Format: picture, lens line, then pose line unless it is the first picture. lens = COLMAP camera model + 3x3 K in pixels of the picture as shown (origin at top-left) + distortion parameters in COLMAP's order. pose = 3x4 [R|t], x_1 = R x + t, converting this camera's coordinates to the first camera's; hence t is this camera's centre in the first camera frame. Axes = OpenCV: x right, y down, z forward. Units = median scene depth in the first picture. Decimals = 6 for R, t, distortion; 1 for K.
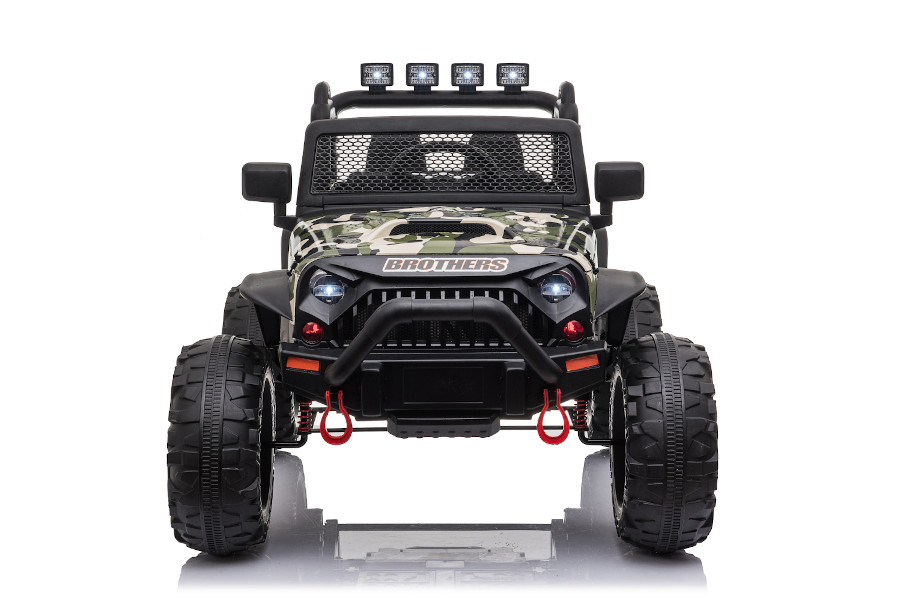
lens RADIAL K [[1540.4, 0, 450.0], [0, 1540.4, 300.5], [0, 0, 1]] dist [-0.024433, -0.100011]
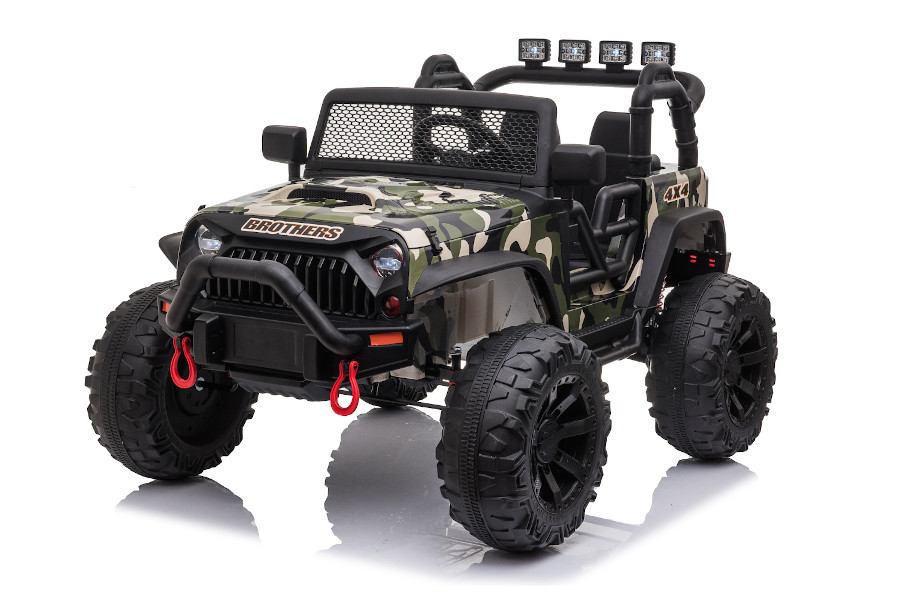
lens RADIAL K [[1540.4, 0, 450.0], [0, 1540.4, 300.5], [0, 0, 1]] dist [-0.024433, -0.100011]
pose [[0.851529, 0.108567, -0.512944, 0.534533], [-0.103518, 0.993882, 0.038510, -0.022630], [0.513986, 0.020306, 0.857558, 0.148908]]
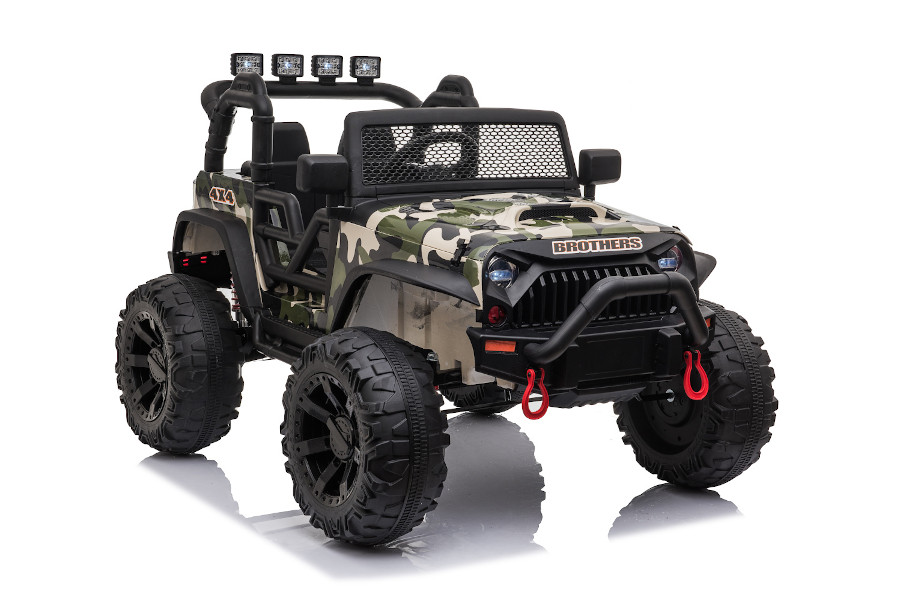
lens RADIAL K [[1540.4, 0, 450.0], [0, 1540.4, 300.5], [0, 0, 1]] dist [-0.024433, -0.100011]
pose [[0.846120, -0.063798, 0.529161, -0.578738], [0.058958, 0.997921, 0.026041, -0.016185], [-0.529722, 0.009165, 0.848122, 0.111709]]
